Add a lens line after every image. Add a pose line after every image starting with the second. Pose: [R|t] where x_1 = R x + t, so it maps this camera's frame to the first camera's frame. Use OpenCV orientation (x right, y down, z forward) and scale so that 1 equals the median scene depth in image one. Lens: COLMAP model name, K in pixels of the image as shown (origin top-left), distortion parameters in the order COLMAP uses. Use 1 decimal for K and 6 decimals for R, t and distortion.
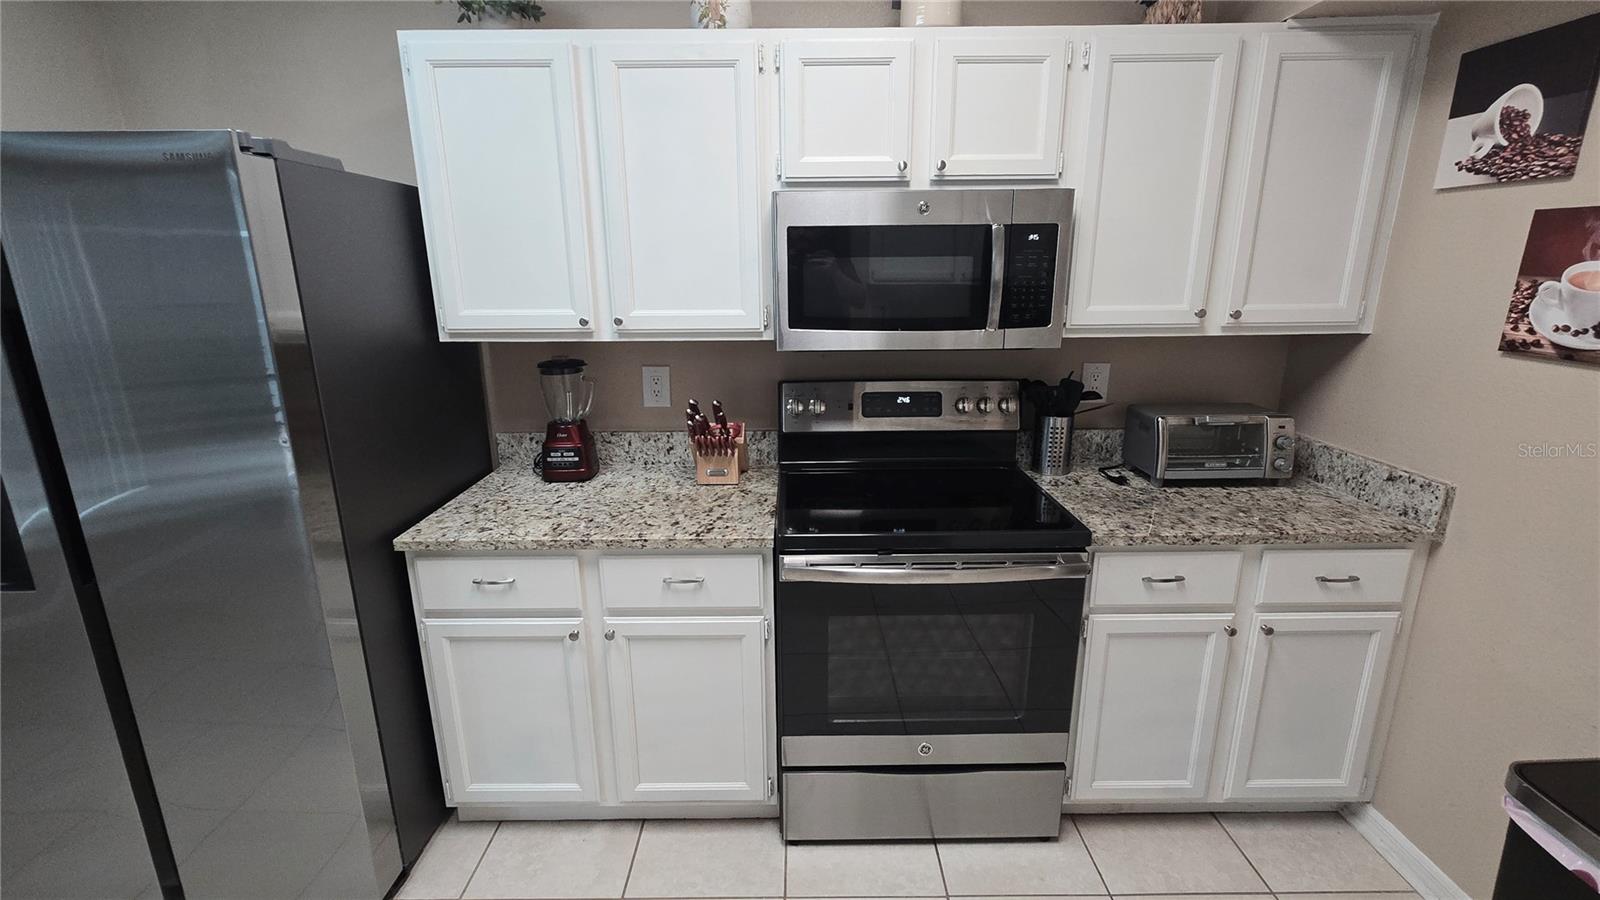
lens RADIAL K [[689.7, 0, 801.8], [0, 689.7, 444.9], [0, 0, 1]] dist [0.003424, 0.000857]
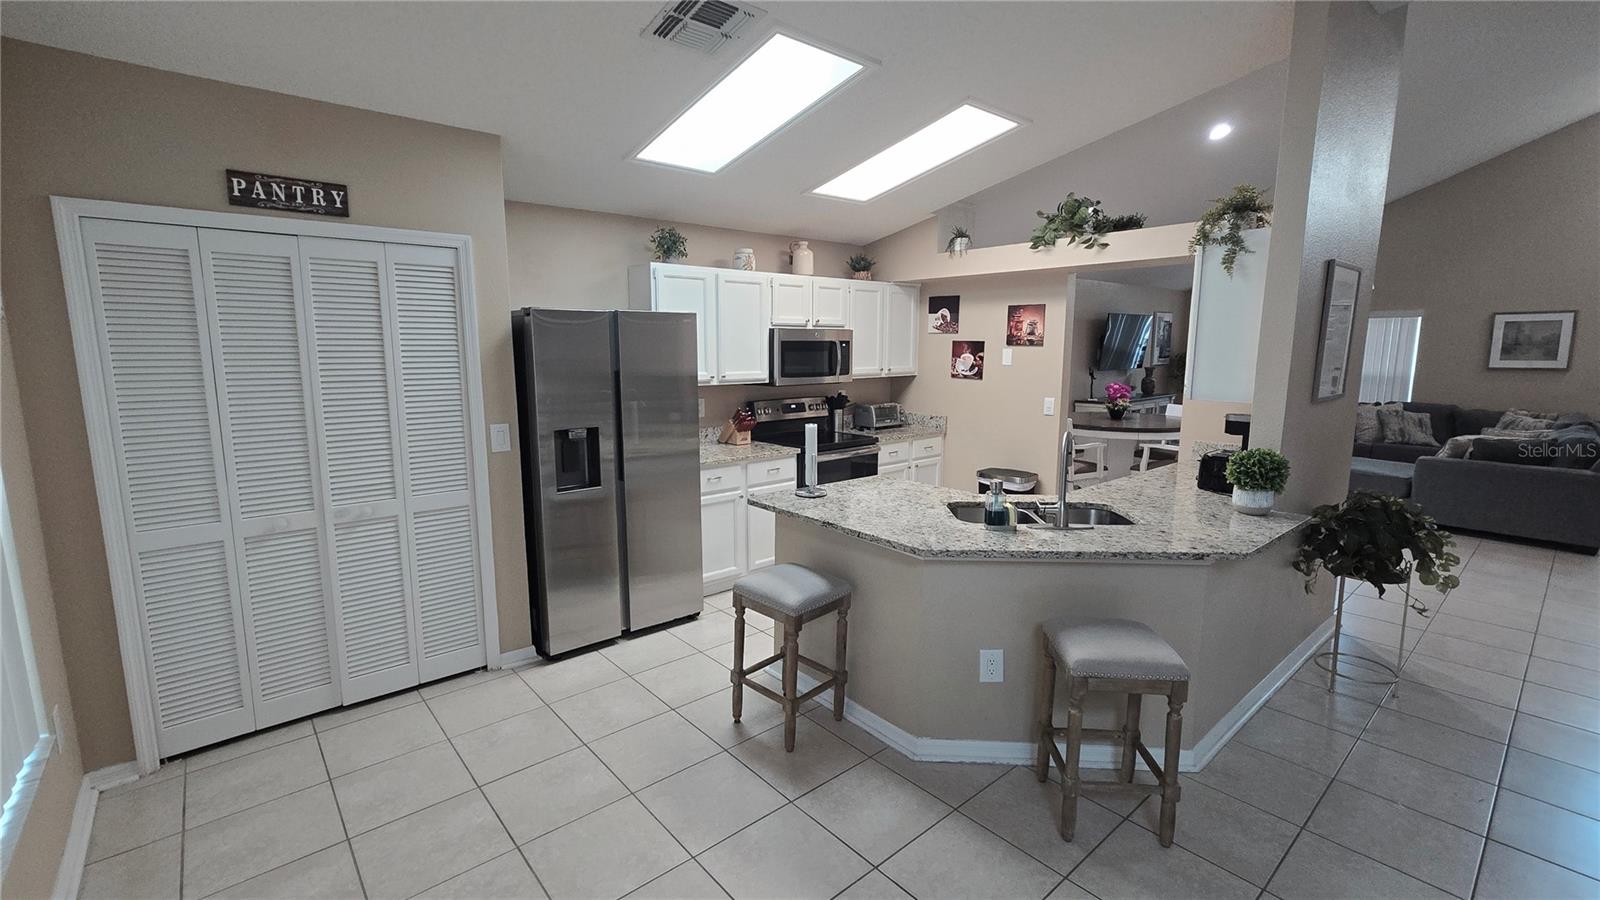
lens RADIAL K [[689.7, 0, 801.8], [0, 689.7, 444.9], [0, 0, 1]] dist [0.003424, 0.000857]
pose [[0.757022, -0.089211, 0.647270, -1.787492], [0.157877, 0.986256, -0.048715, 0.244115], [-0.634029, 0.139067, 0.760702, -1.107254]]
